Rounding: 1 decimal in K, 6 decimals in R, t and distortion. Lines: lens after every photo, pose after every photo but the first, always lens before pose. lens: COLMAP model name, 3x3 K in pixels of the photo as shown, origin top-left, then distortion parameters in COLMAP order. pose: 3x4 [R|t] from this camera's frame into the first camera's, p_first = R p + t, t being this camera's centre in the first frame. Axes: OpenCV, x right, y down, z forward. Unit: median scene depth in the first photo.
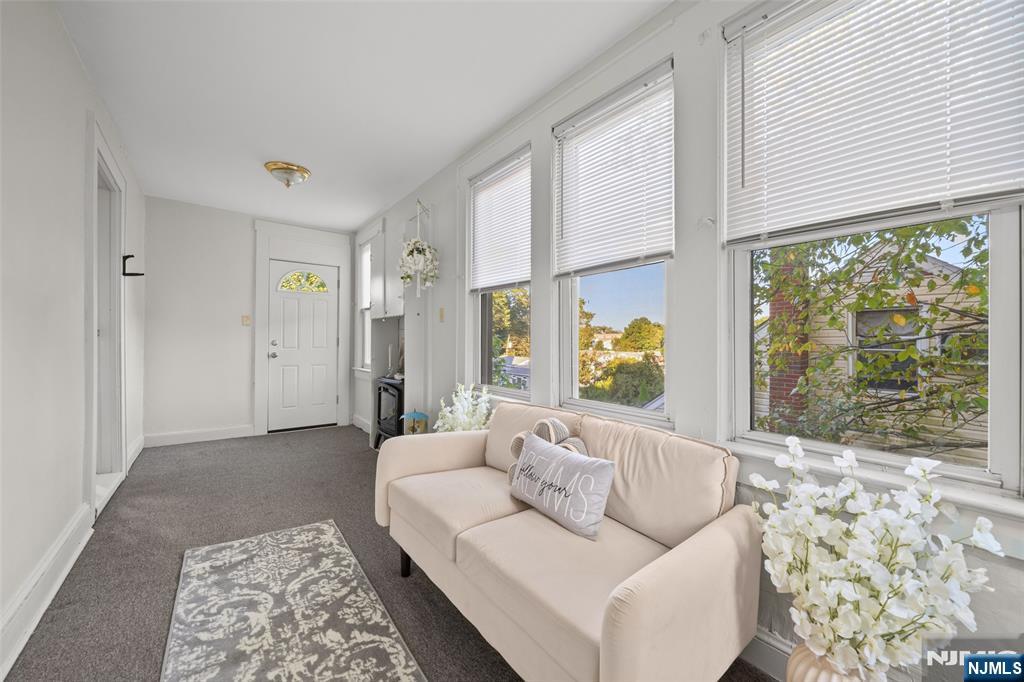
lens RADIAL K [[388.7, 0, 507.9], [0, 388.7, 341.1], [0, 0, 1]] dist [-0.001189, -0.000237]
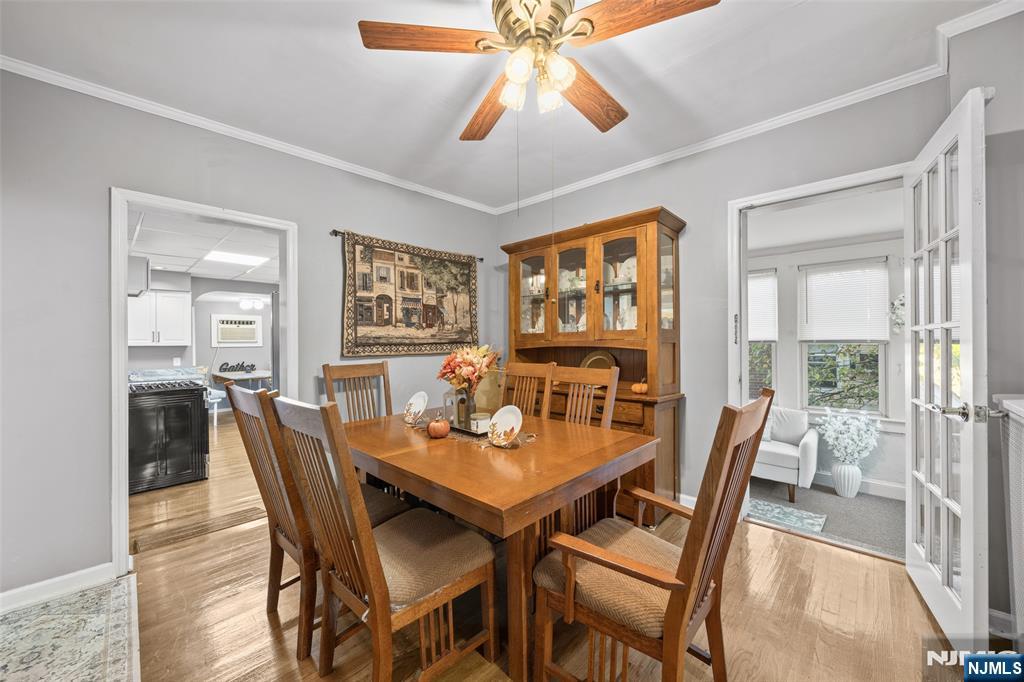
lens RADIAL K [[388.7, 0, 507.9], [0, 388.7, 341.1], [0, 0, 1]] dist [-0.001189, -0.000237]
pose [[0.990158, -0.006797, 0.139789, -2.700902], [0.007323, 0.999968, -0.003252, -0.353077], [-0.139763, 0.004244, 0.990176, -2.114880]]
